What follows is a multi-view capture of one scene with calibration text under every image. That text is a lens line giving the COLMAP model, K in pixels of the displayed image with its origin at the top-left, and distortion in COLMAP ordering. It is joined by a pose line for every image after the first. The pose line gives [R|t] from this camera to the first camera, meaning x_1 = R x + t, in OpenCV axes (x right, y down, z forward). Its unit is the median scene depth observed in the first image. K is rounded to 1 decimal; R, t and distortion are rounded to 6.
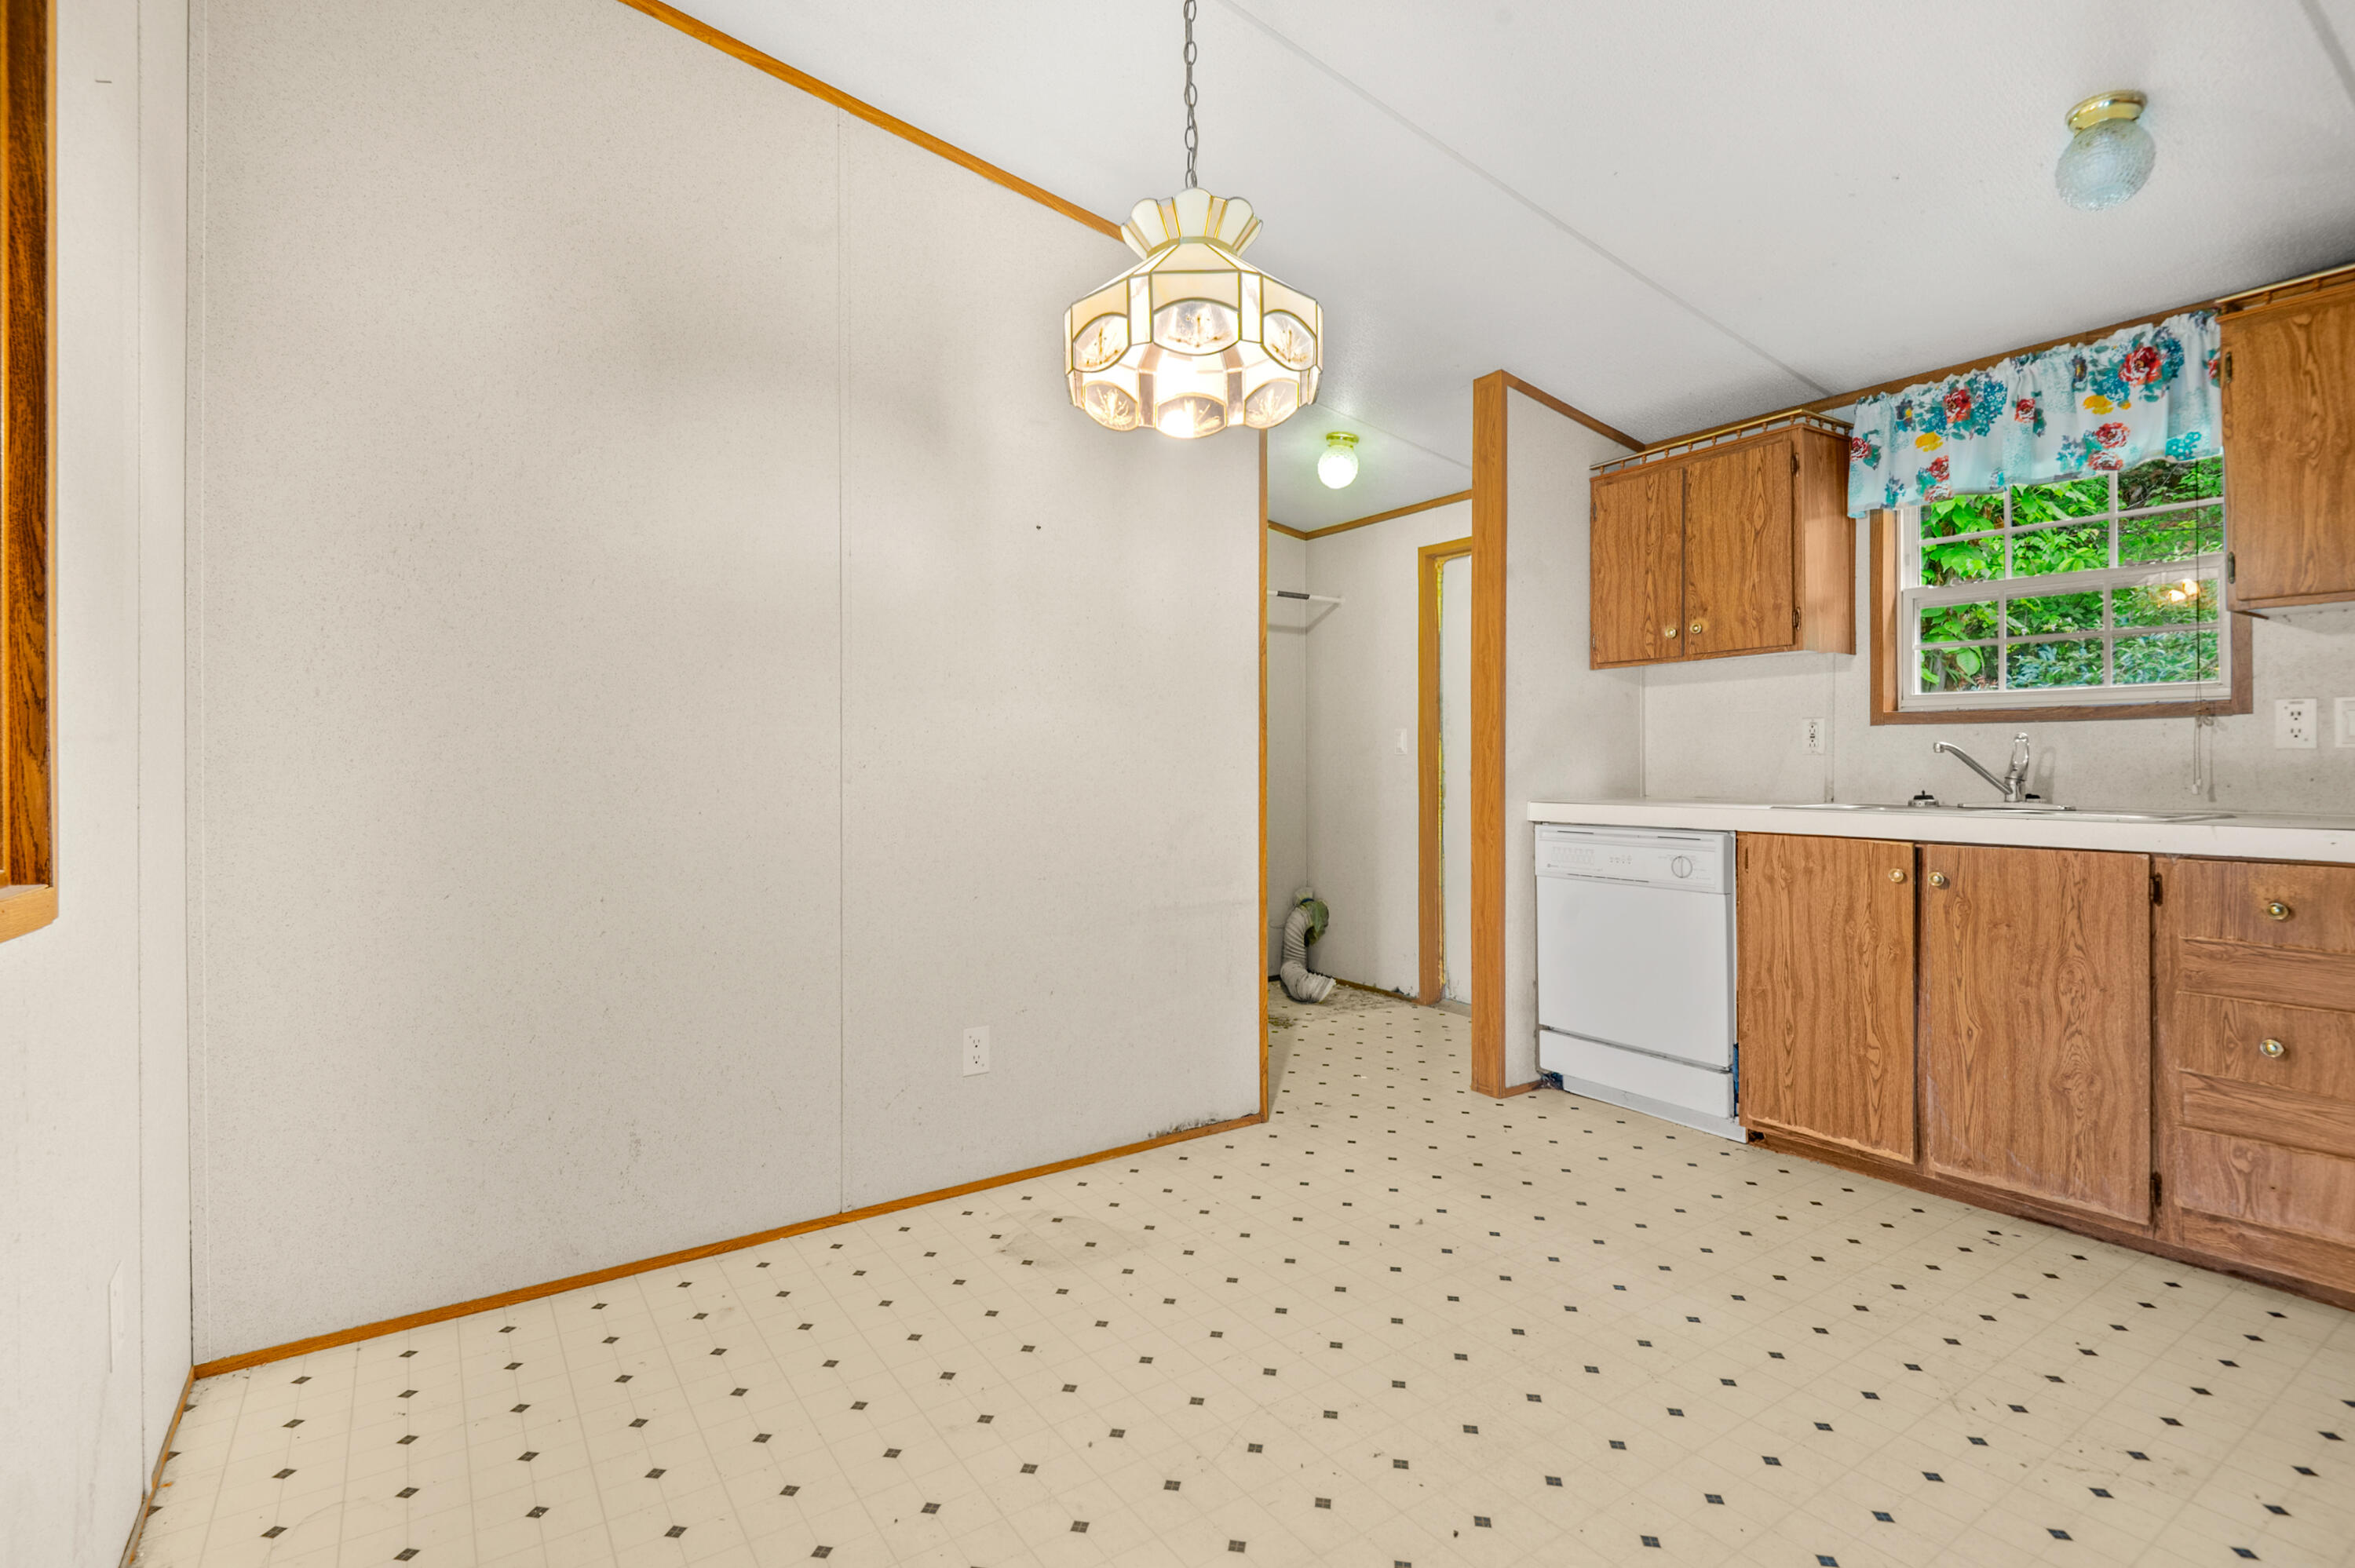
lens RADIAL K [[1101.8, 0, 1168.5], [0, 1101.8, 751.0], [0, 0, 1]] dist [0.039318, -0.016046]
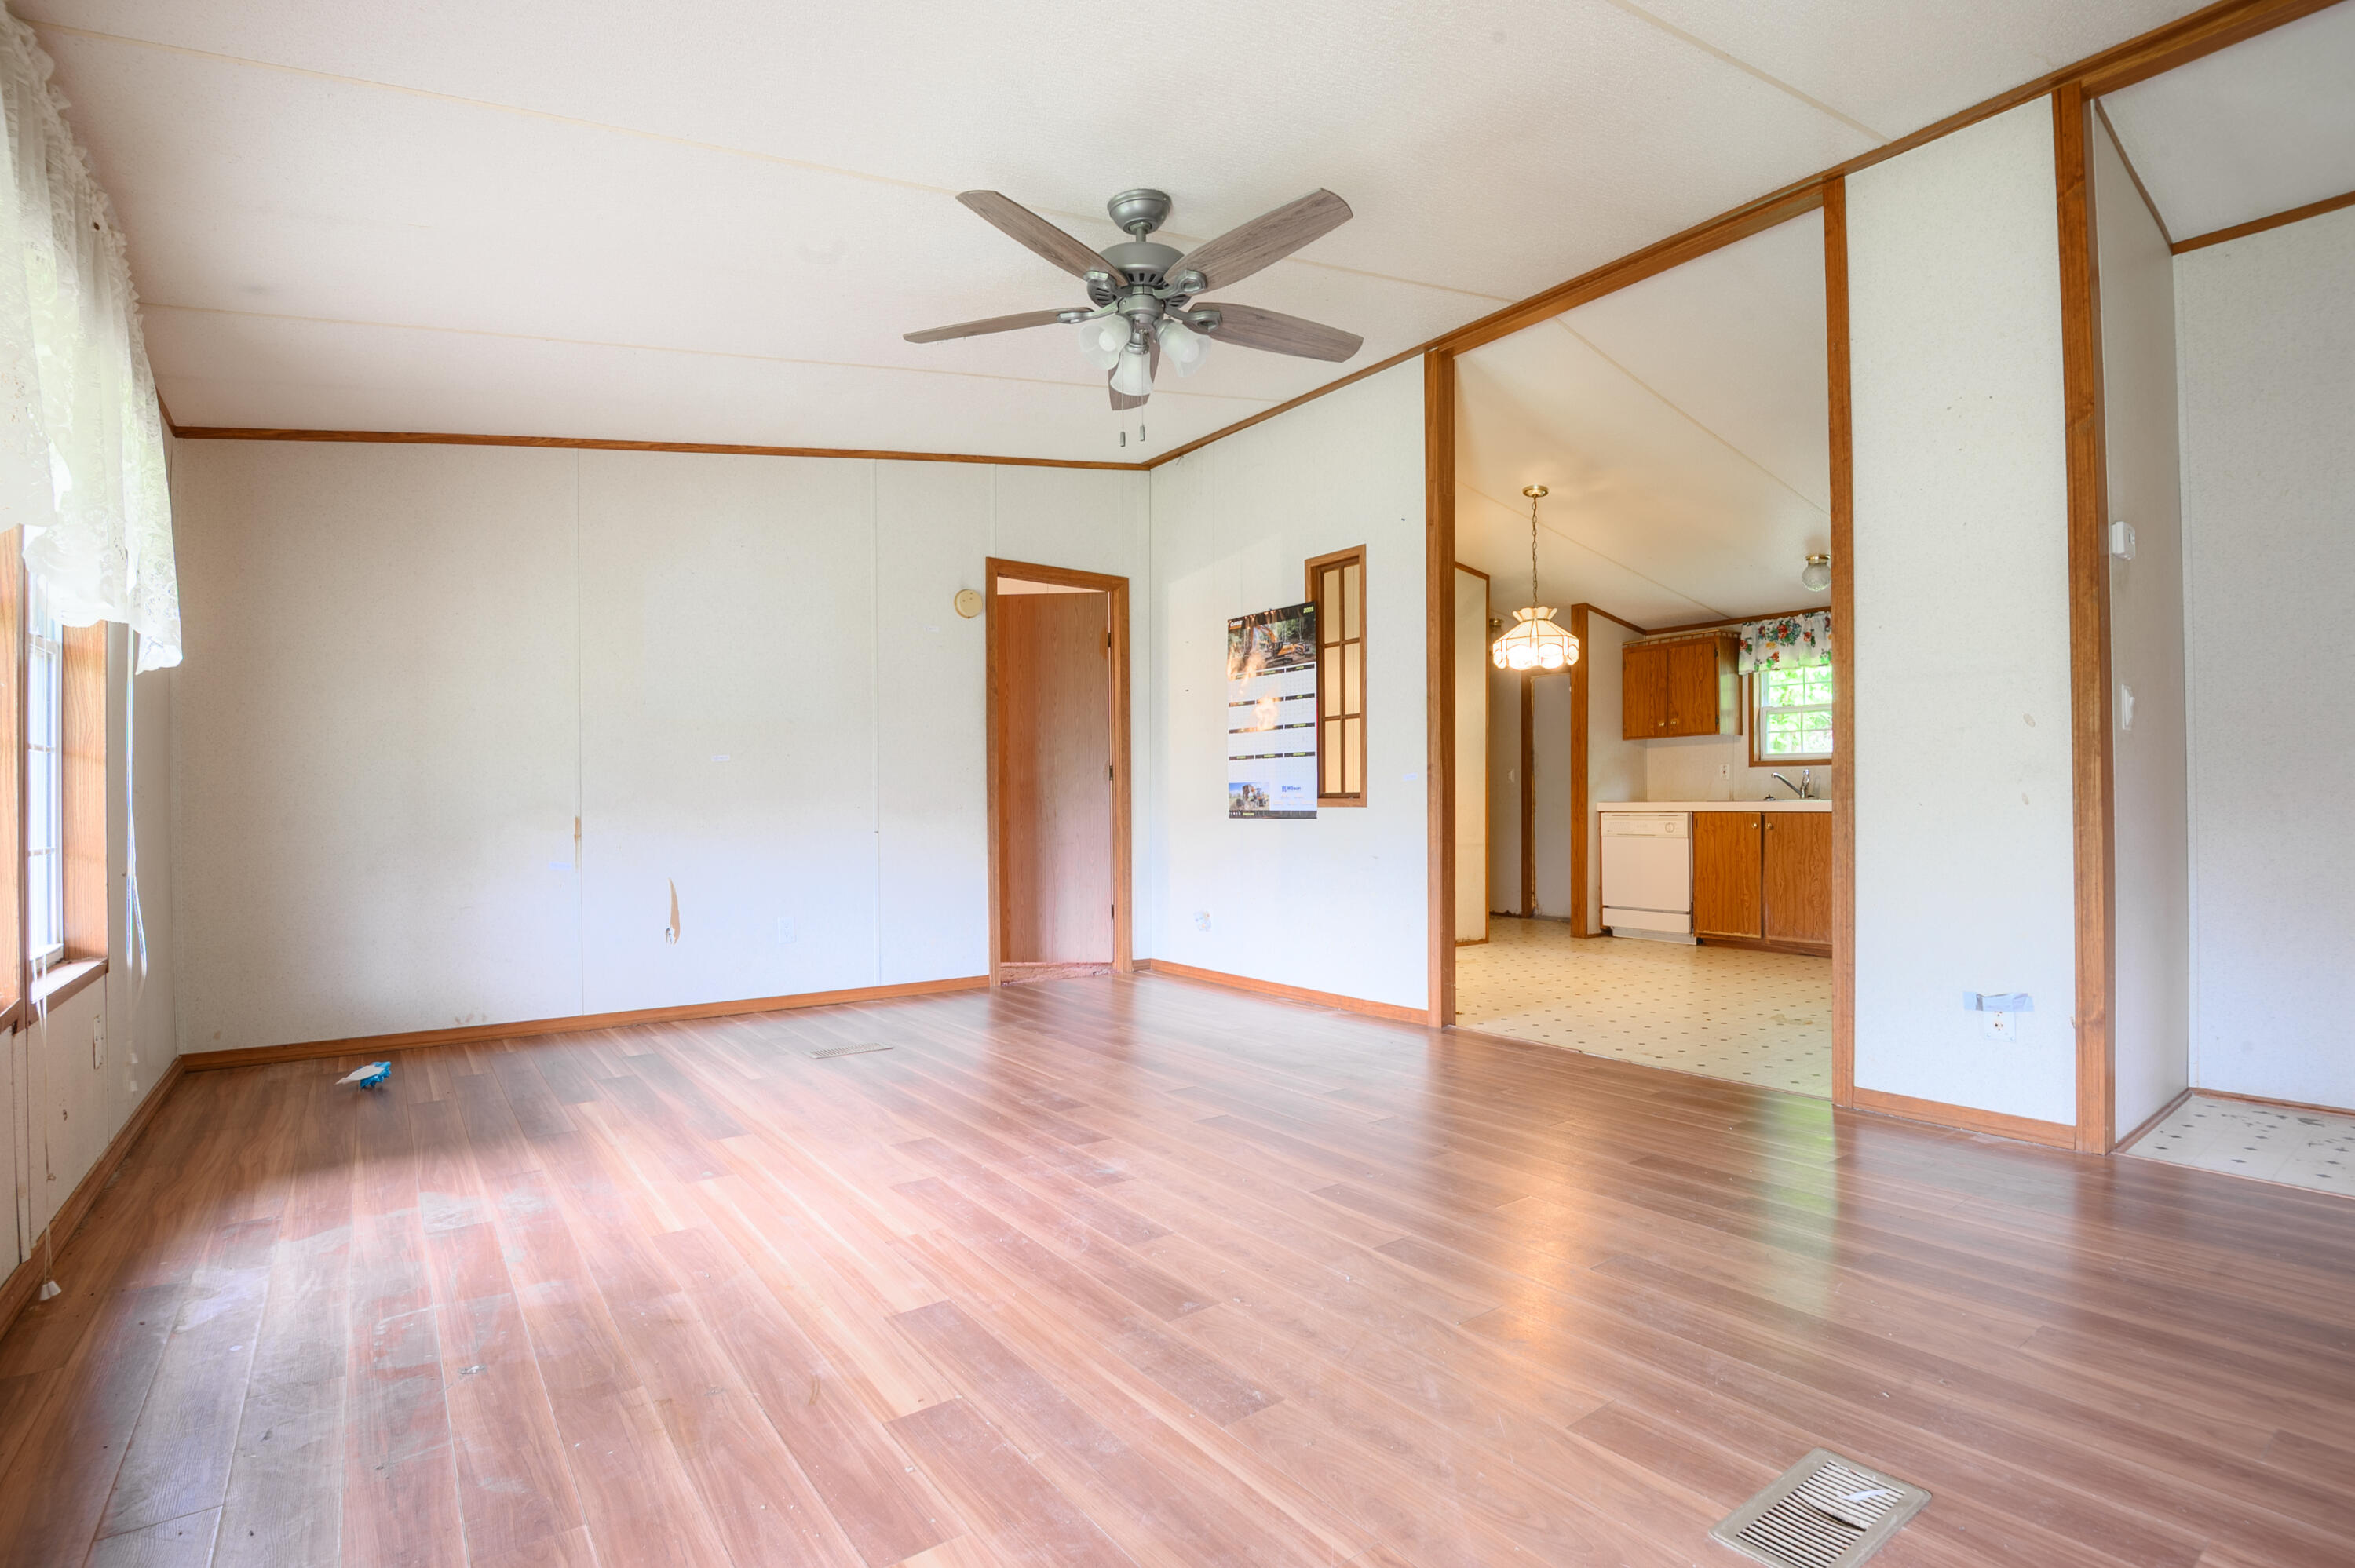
lens RADIAL K [[1090.2, 0, 1173.3], [0, 1090.2, 787.0], [0, 0, 1]] dist [0.024596, -0.018847]
pose [[0.998576, 0.000735, 0.053342, -0.723398], [-0.000569, 0.999995, -0.003114, 0.028634], [-0.053344, 0.003079, 0.998571, -1.278423]]
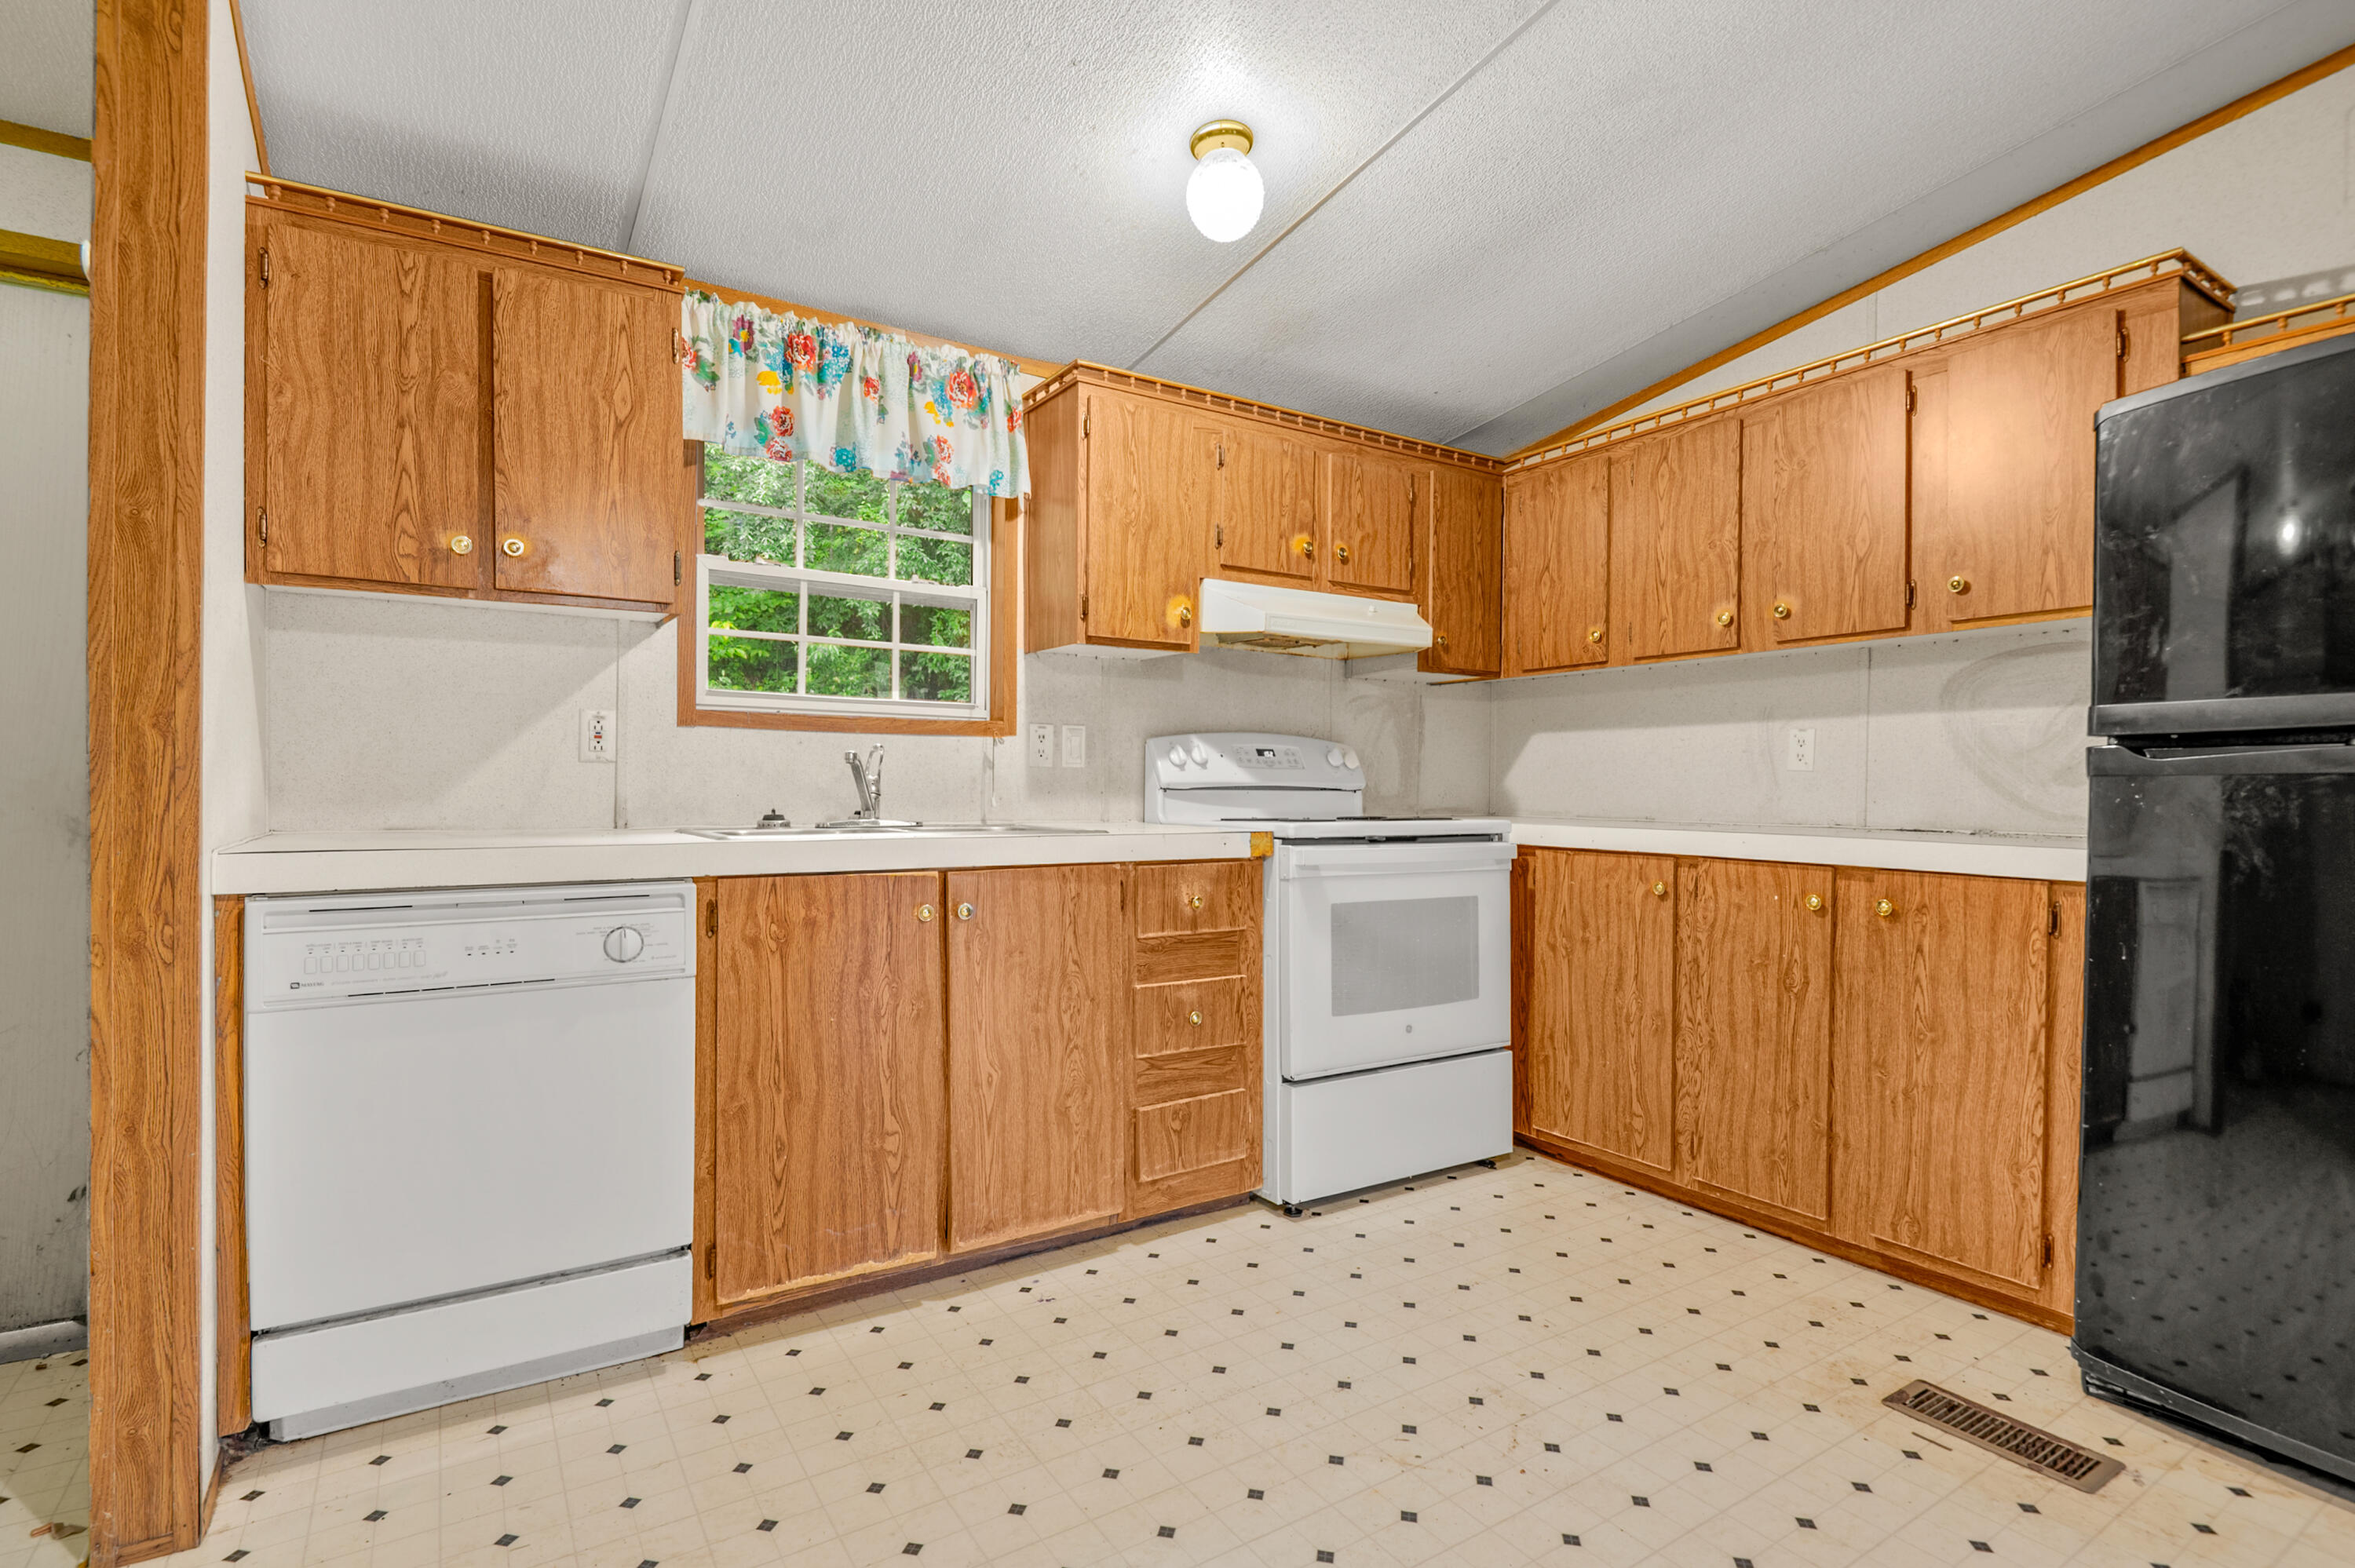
lens RADIAL K [[1114.2, 0, 1176.3], [0, 1114.2, 796.2], [0, 0, 1]] dist [0.030378, -0.022884]
pose [[0.033651, -0.010855, 0.999375, -0.140759], [-0.019718, 0.999739, 0.011523, 0.011607], [-0.999239, -0.020093, 0.033428, 0.711481]]
